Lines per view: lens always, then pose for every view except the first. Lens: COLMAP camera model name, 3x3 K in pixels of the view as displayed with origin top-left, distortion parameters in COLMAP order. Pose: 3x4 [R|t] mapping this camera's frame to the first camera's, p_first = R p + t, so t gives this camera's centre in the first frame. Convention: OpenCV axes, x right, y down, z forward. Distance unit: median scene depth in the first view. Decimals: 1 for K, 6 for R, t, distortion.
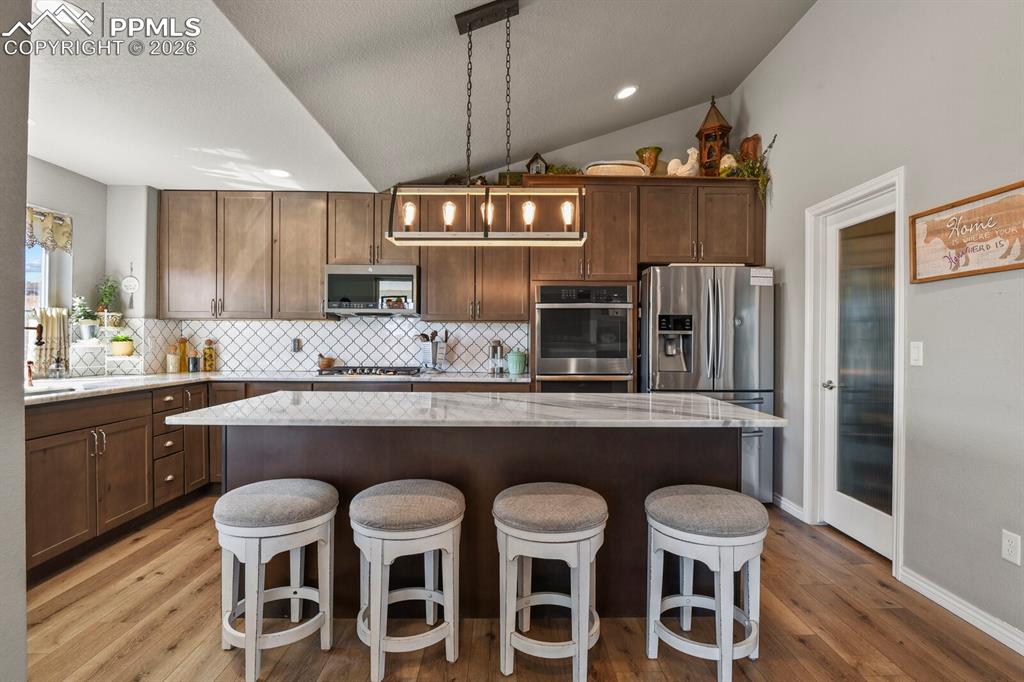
lens RADIAL K [[498.5, 0, 512.5], [0, 498.5, 337.4], [0, 0, 1]] dist [-0.013360, 0.000709]
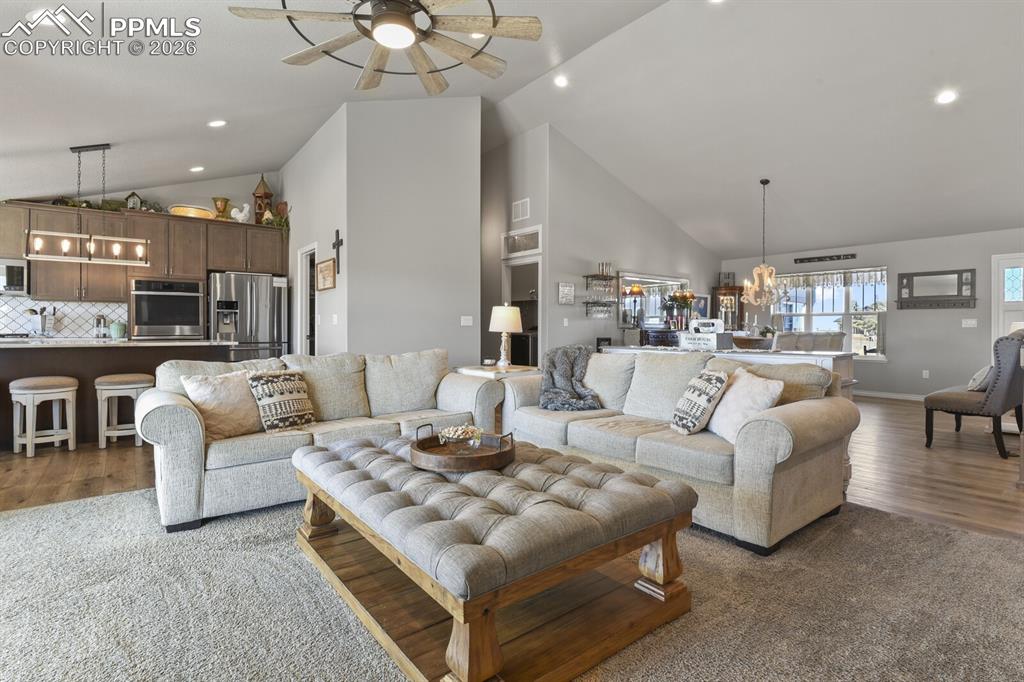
lens RADIAL K [[498.5, 0, 515.2], [0, 498.5, 330.9], [0, 0, 1]] dist [-0.013360, 0.000709]
pose [[0.793772, -0.004524, 0.608198, 0.057256], [-0.003024, 0.999931, 0.011386, 0.036317], [-0.608208, -0.010877, 0.793703, -0.965729]]
